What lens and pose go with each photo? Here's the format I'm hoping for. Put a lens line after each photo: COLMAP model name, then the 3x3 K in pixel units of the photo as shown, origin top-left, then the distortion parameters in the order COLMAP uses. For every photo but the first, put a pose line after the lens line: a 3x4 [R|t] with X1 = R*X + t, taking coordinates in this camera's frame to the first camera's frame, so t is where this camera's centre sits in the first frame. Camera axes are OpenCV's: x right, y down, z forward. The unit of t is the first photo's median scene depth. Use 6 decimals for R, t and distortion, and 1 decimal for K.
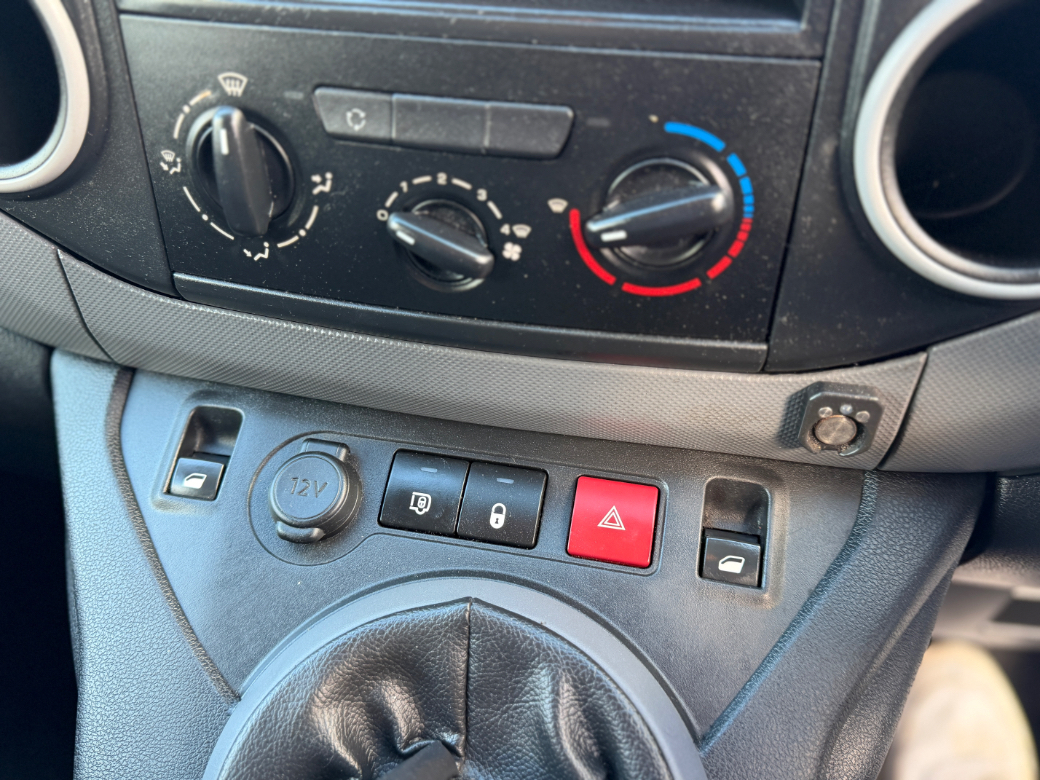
lens RADIAL K [[862.0, 0, 522.1], [0, 862.0, 391.9], [0, 0, 1]] dist [0.065545, -0.047014]
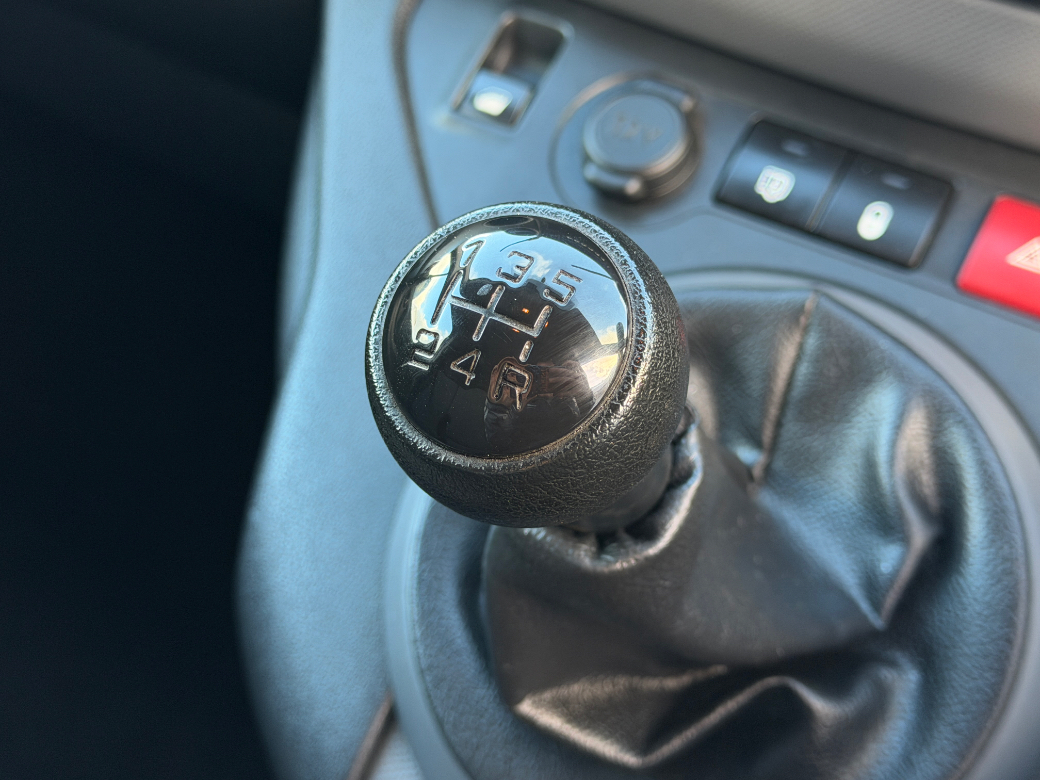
lens RADIAL K [[1604.0, 0, 519.8], [0, 1604.0, 389.7], [0, 0, 1]] dist [-0.017824, 0.000000]
pose [[0.944662, 0.258716, -0.201693, -0.000760], [-0.254426, 0.965931, 0.047379, 0.330272], [0.207080, 0.006559, 0.978302, -0.462844]]
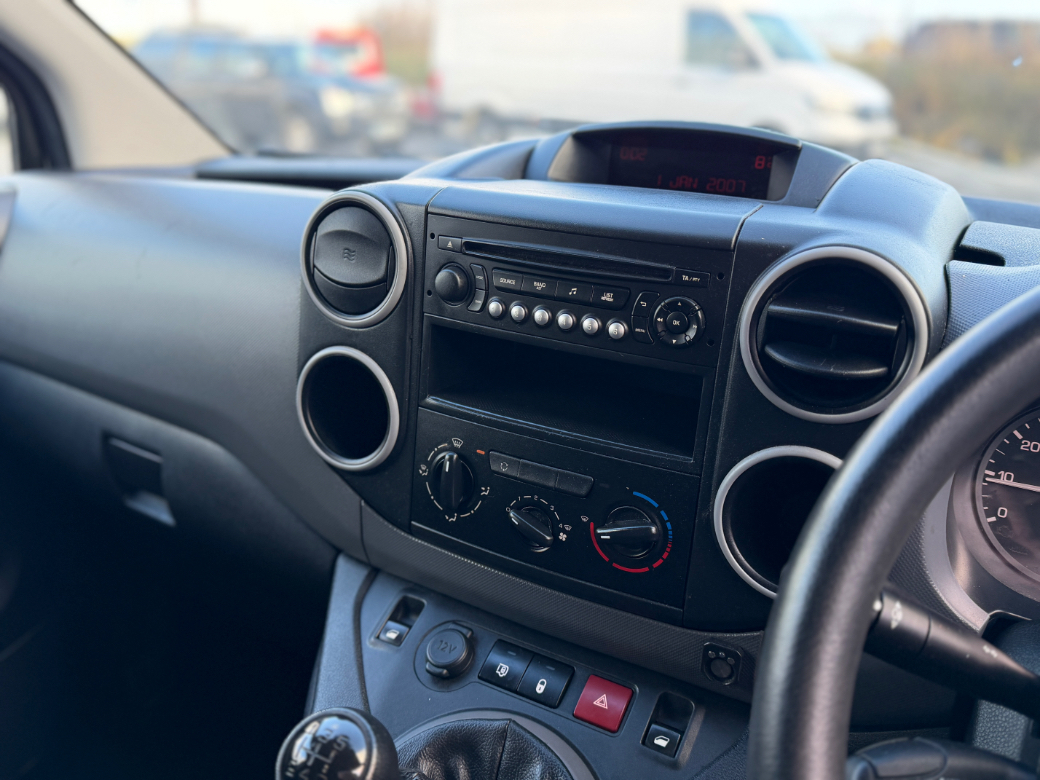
lens RADIAL K [[862.0, 0, 515.8], [0, 862.0, 391.2], [0, 0, 1]] dist [0.065545, -0.047014]
pose [[0.948756, 0.129937, -0.288059, 0.400683], [-0.221614, 0.923407, -0.313380, 0.173755], [0.225276, 0.361159, 0.904884, -0.946604]]
